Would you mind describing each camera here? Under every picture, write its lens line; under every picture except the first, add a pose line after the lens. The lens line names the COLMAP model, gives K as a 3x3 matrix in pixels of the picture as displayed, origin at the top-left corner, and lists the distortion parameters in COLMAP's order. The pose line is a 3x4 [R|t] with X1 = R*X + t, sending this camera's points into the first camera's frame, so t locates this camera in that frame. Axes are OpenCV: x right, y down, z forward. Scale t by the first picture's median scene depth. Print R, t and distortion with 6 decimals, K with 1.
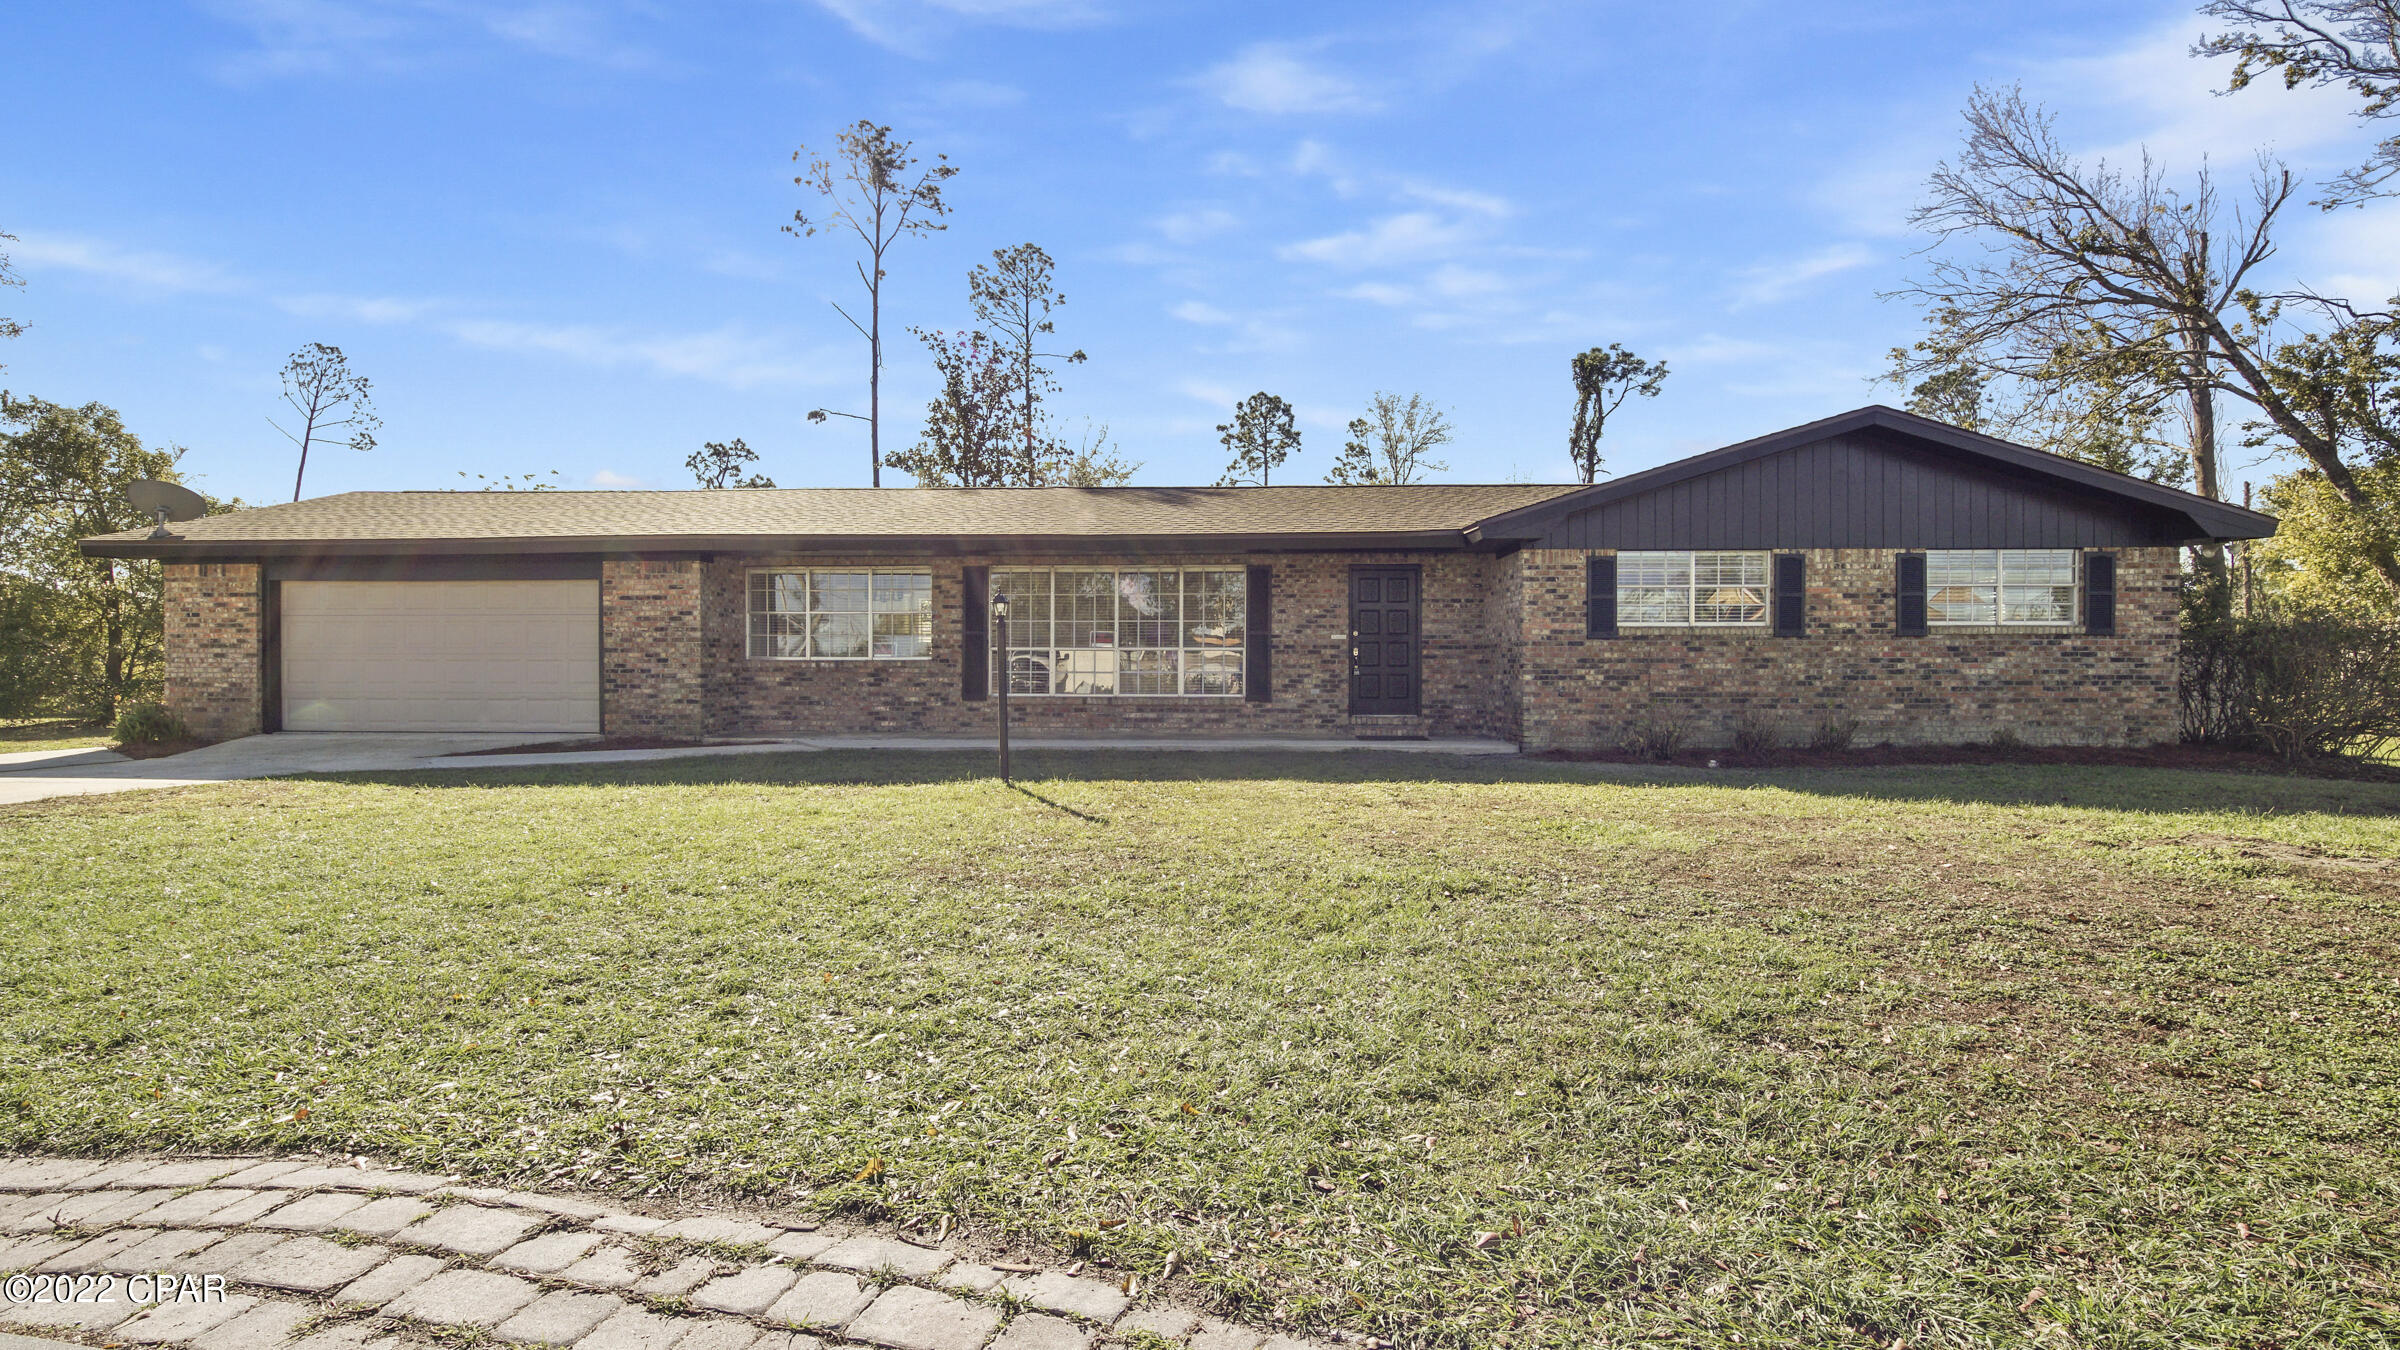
lens RADIAL K [[1112.3, 0, 1196.4], [0, 1112.3, 733.9], [0, 0, 1]] dist [-0.016778, 0.000076]
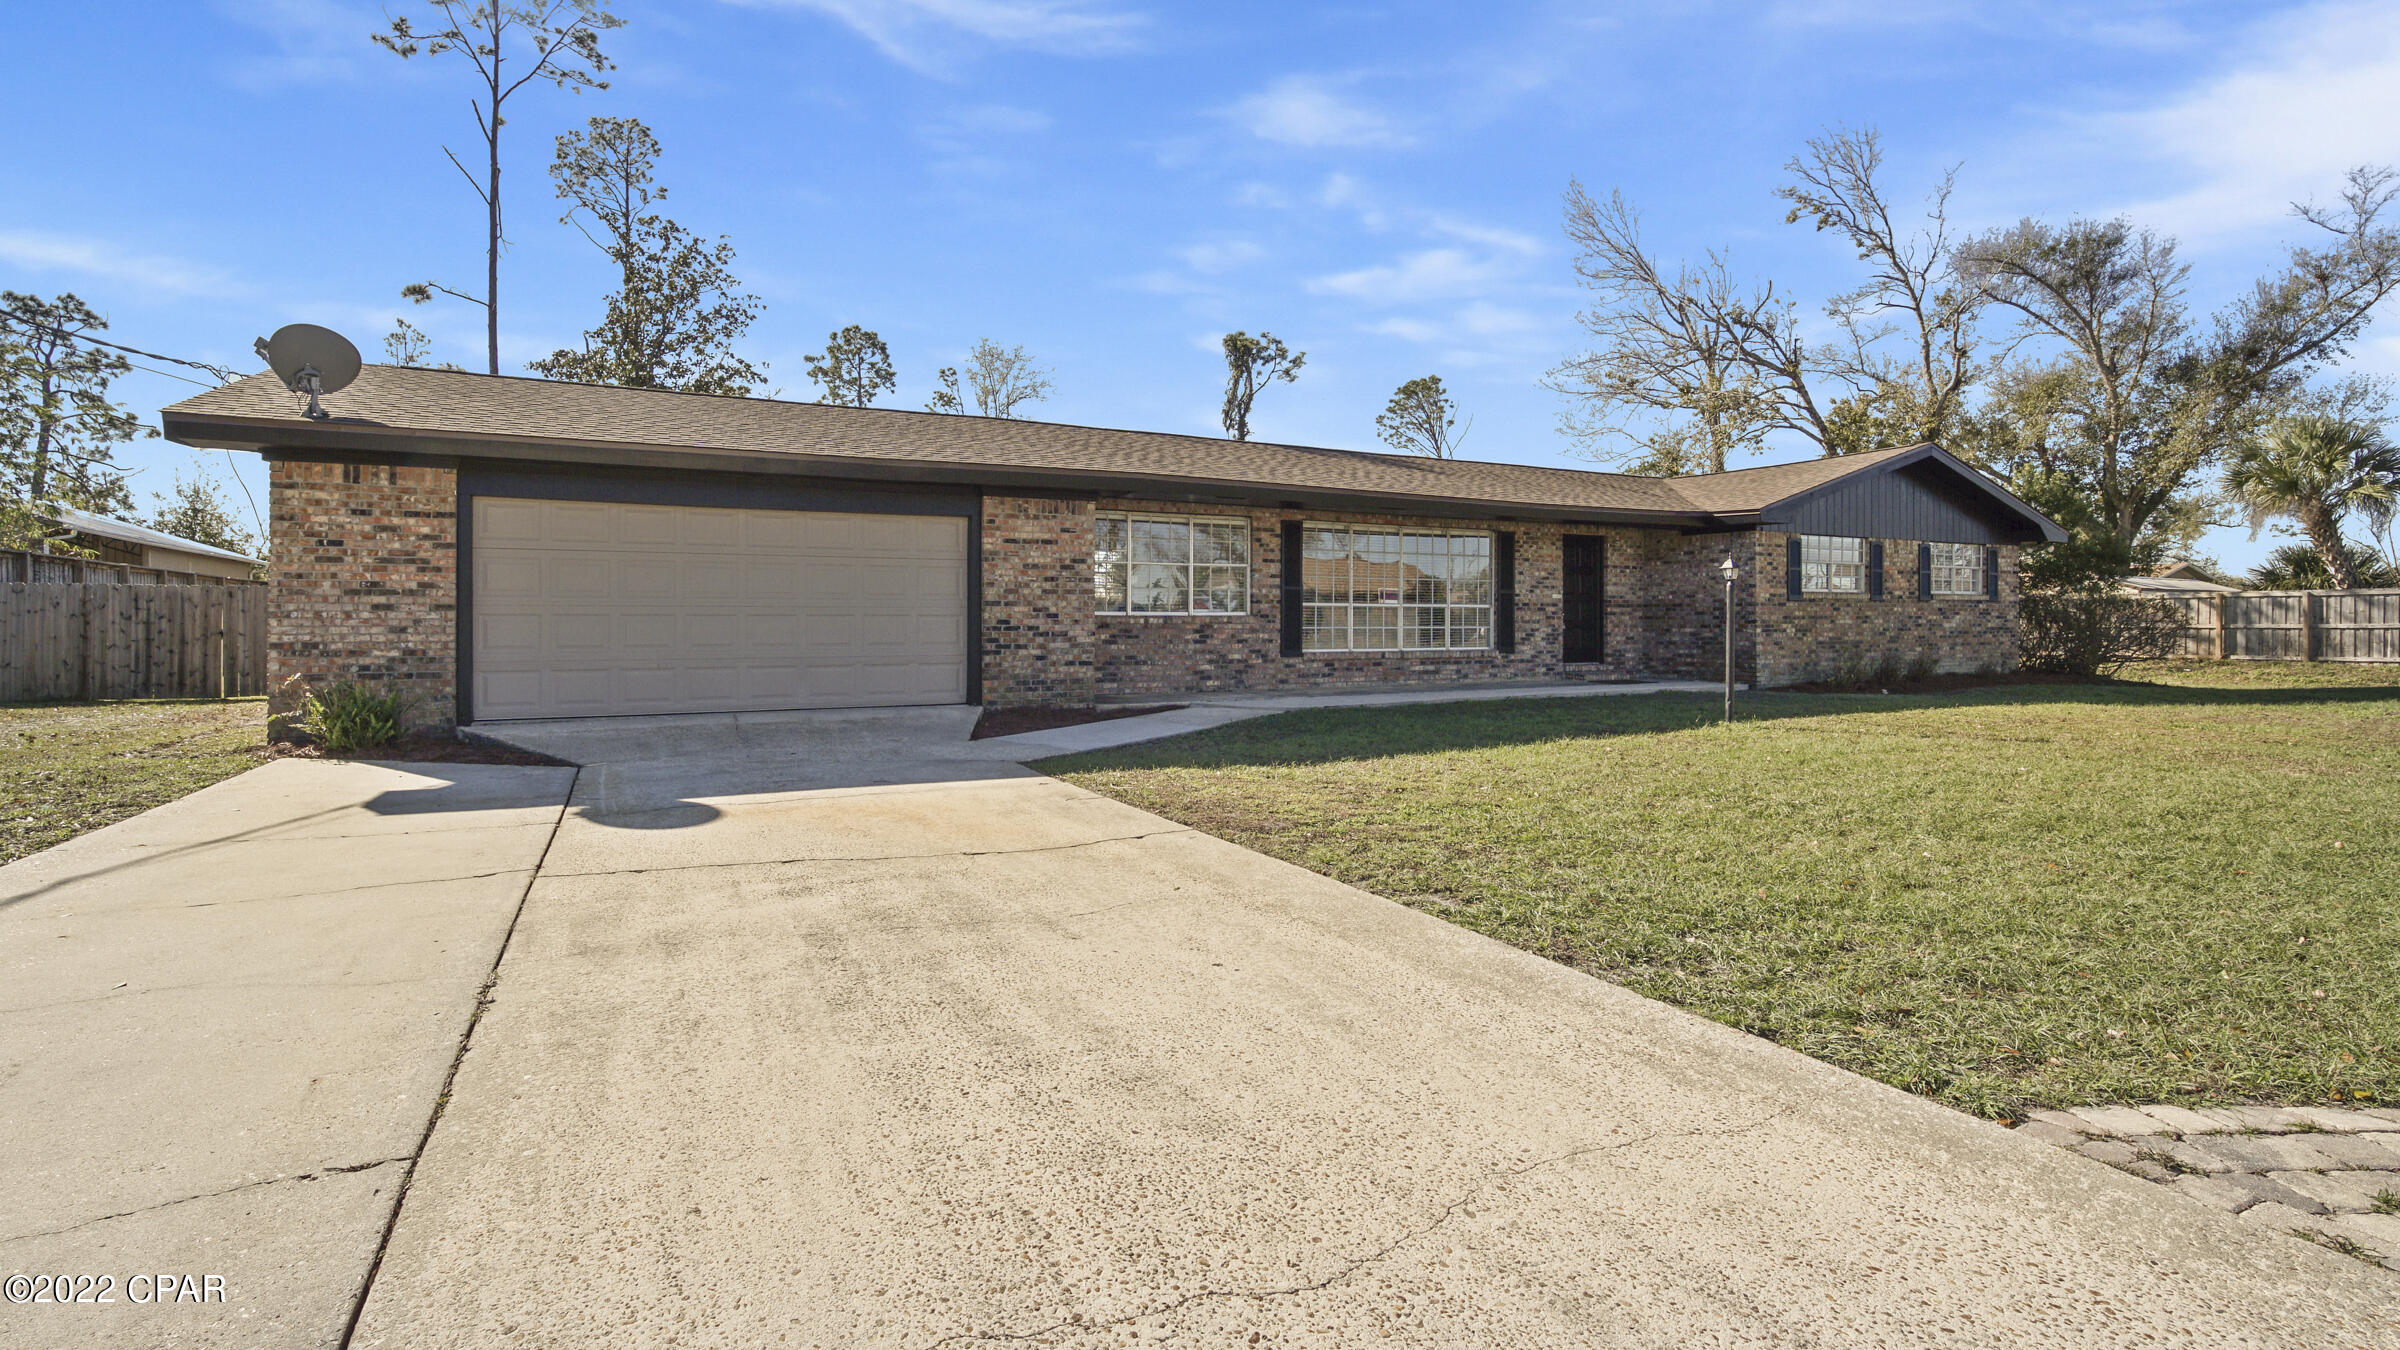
lens RADIAL K [[1111.9, 0, 1233.1], [0, 1111.9, 696.6], [0, 0, 1]] dist [-0.019029, 0.001365]
pose [[0.858016, -0.036367, 0.512333, -0.757998], [0.031285, 0.999339, 0.018542, -0.014801], [-0.512669, 0.000119, 0.858586, 0.181956]]
